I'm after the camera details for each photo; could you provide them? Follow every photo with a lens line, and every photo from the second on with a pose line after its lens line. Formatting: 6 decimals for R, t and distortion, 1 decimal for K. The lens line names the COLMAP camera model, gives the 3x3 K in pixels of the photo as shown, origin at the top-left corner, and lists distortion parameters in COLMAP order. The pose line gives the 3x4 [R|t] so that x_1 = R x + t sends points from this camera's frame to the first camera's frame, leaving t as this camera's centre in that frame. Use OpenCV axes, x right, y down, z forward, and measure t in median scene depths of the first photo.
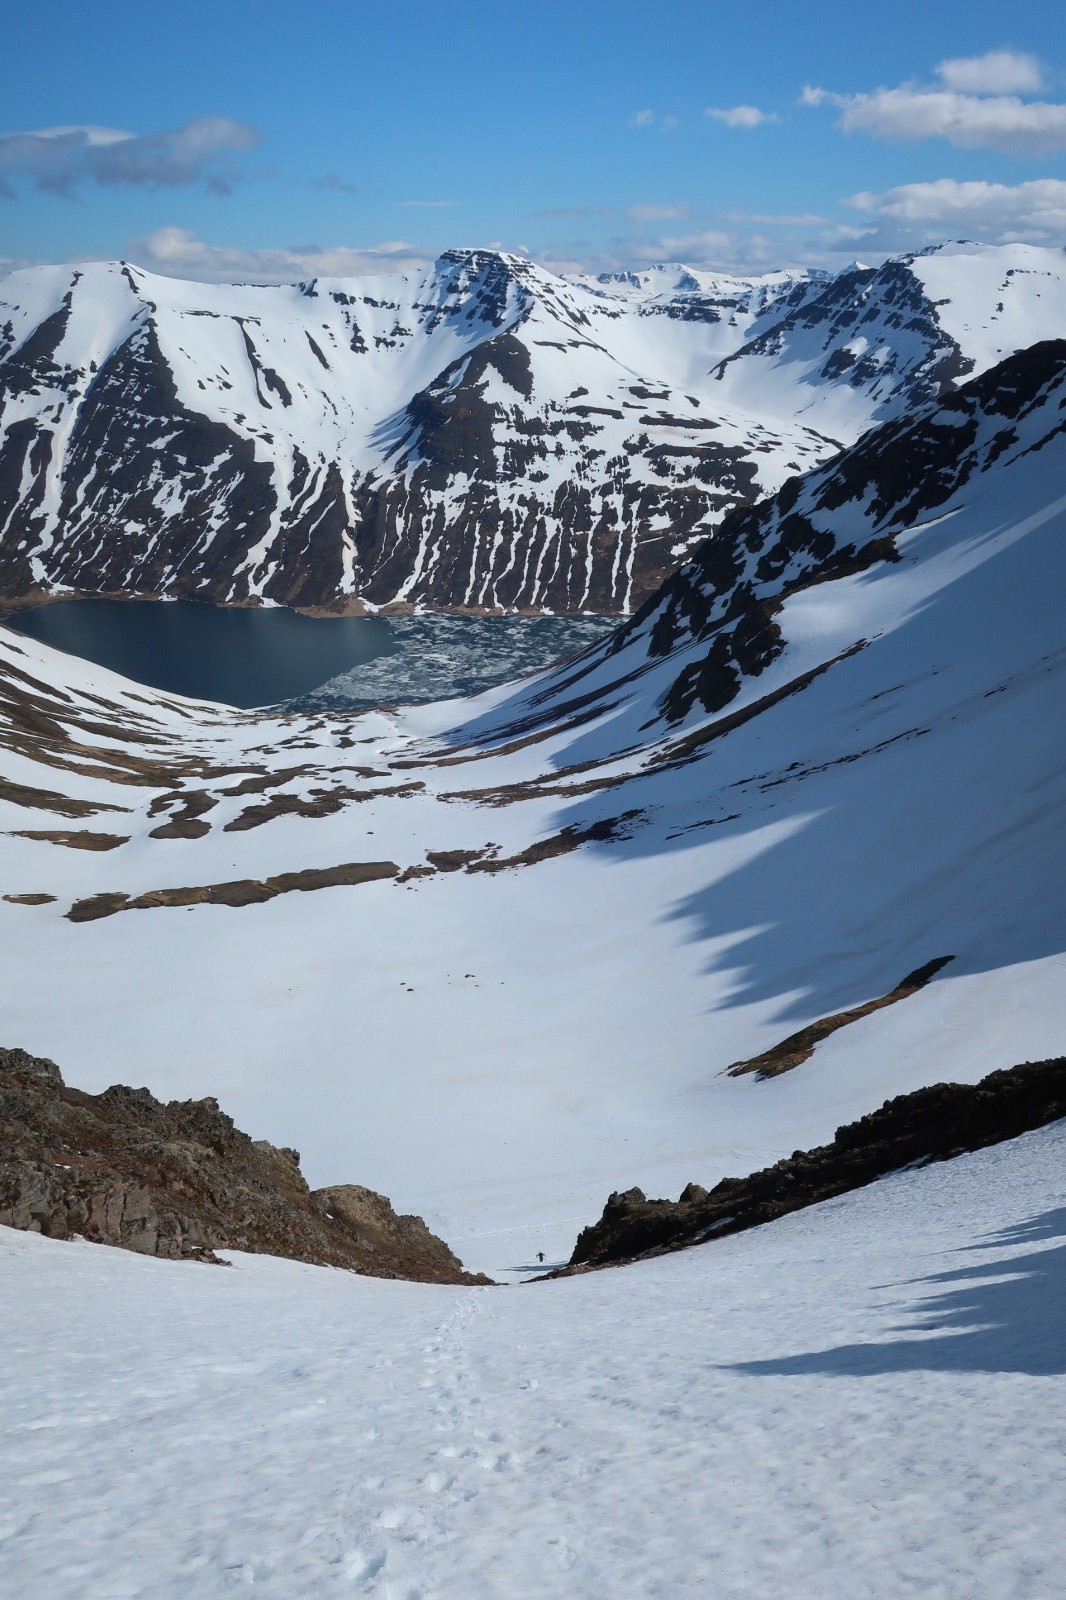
lens RADIAL K [[1273.9, 0, 546.7], [0, 1273.9, 800.1], [0, 0, 1]] dist [-0.007235, 0.007854]
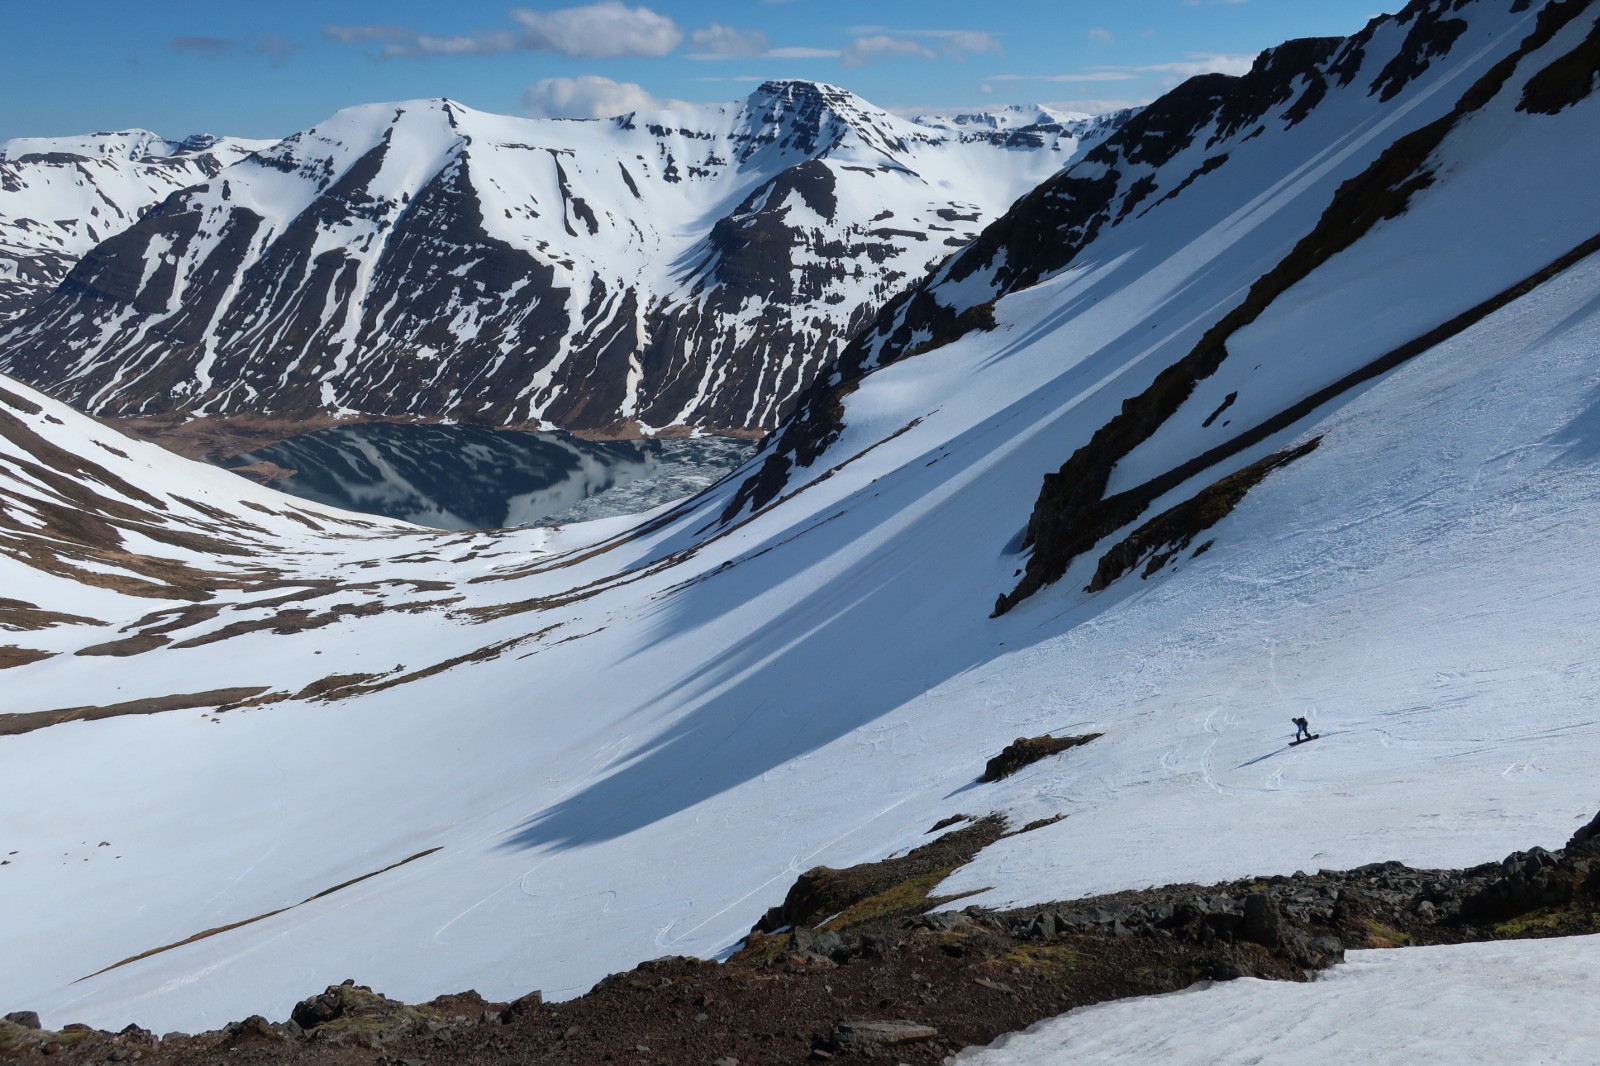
lens RADIAL K [[1276.7, 0, 806.2], [0, 1276.7, 527.7], [0, 0, 1]] dist [0.000608, 0.008496]
pose [[0.996172, 0.006671, -0.087155, 0.056701], [-0.014096, 0.996293, -0.084864, 0.002518], [0.086266, 0.085768, 0.992573, 0.046236]]
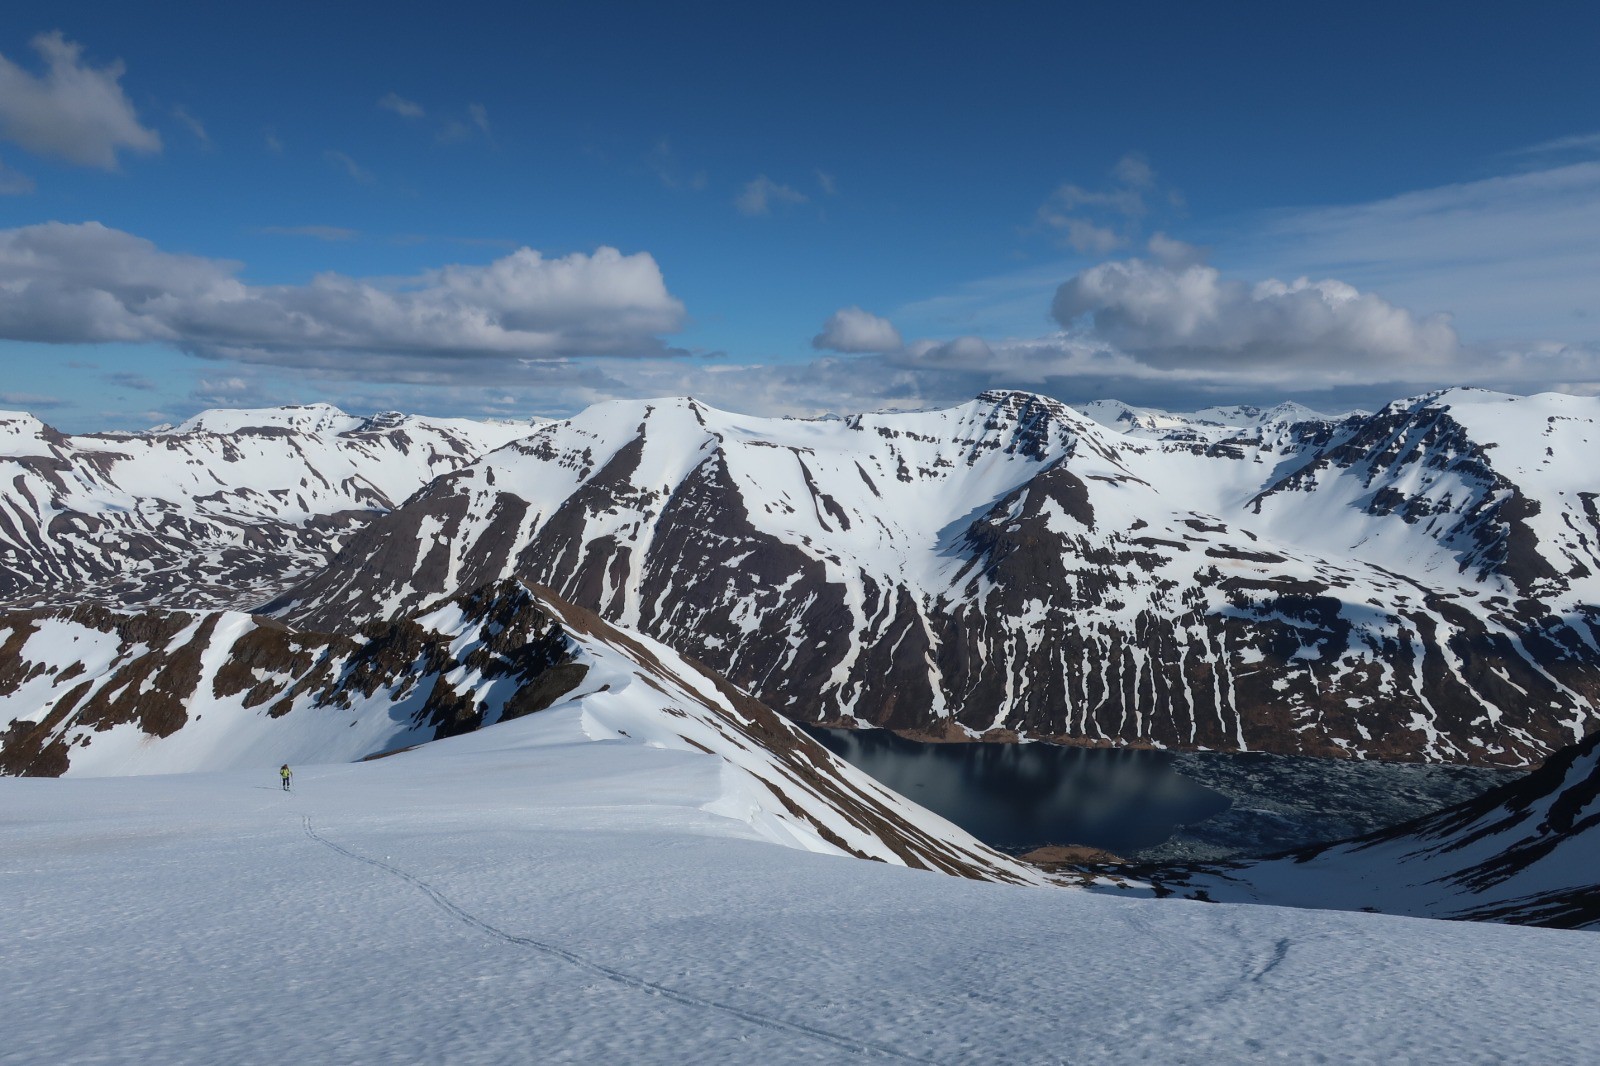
lens RADIAL K [[1276.7, 0, 816.1], [0, 1276.7, 524.5], [0, 0, 1]] dist [0.000608, 0.008496]
pose [[0.994507, 0.023500, -0.101994, -0.135702], [-0.052388, 0.955384, -0.290682, -0.010942], [0.090613, 0.294429, 0.951368, 0.007091]]
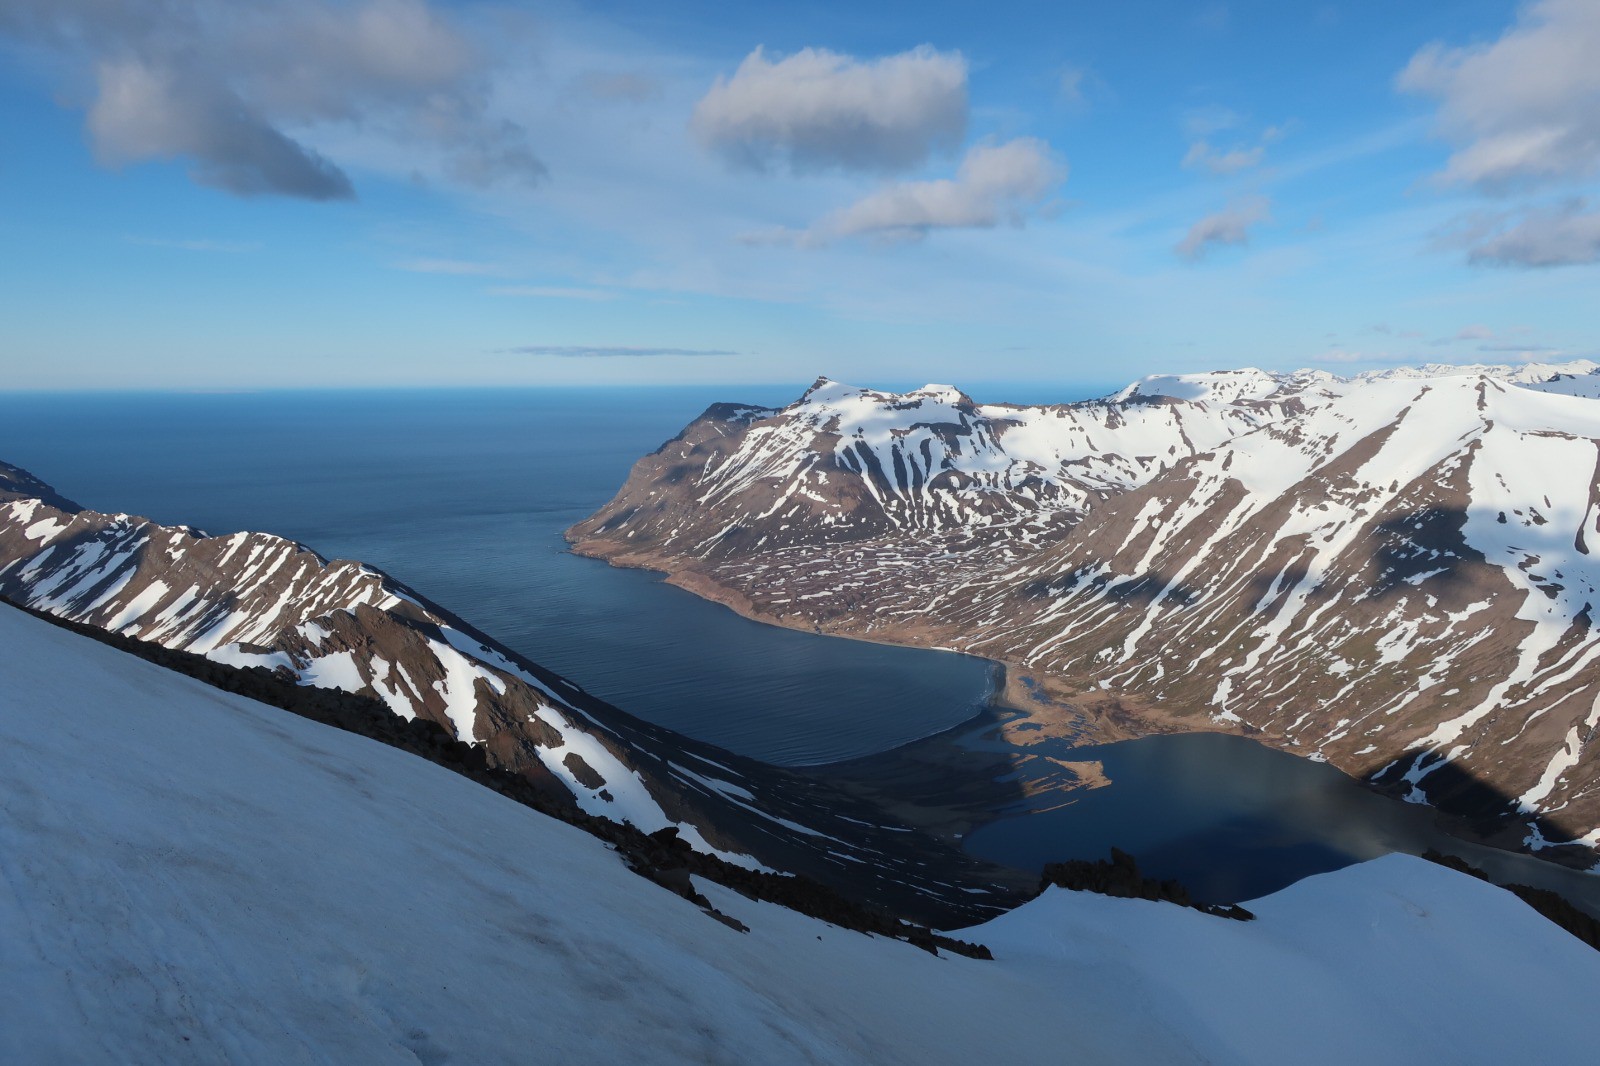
lens RADIAL K [[1276.7, 0, 798.5], [0, 1276.7, 534.7], [0, 0, 1]] dist [0.000608, 0.008496]
pose [[0.573239, 0.114138, -0.811400, 0.173926], [-0.301330, 0.950224, -0.079218, -0.112046], [0.761969, 0.289910, 0.579099, 0.149647]]
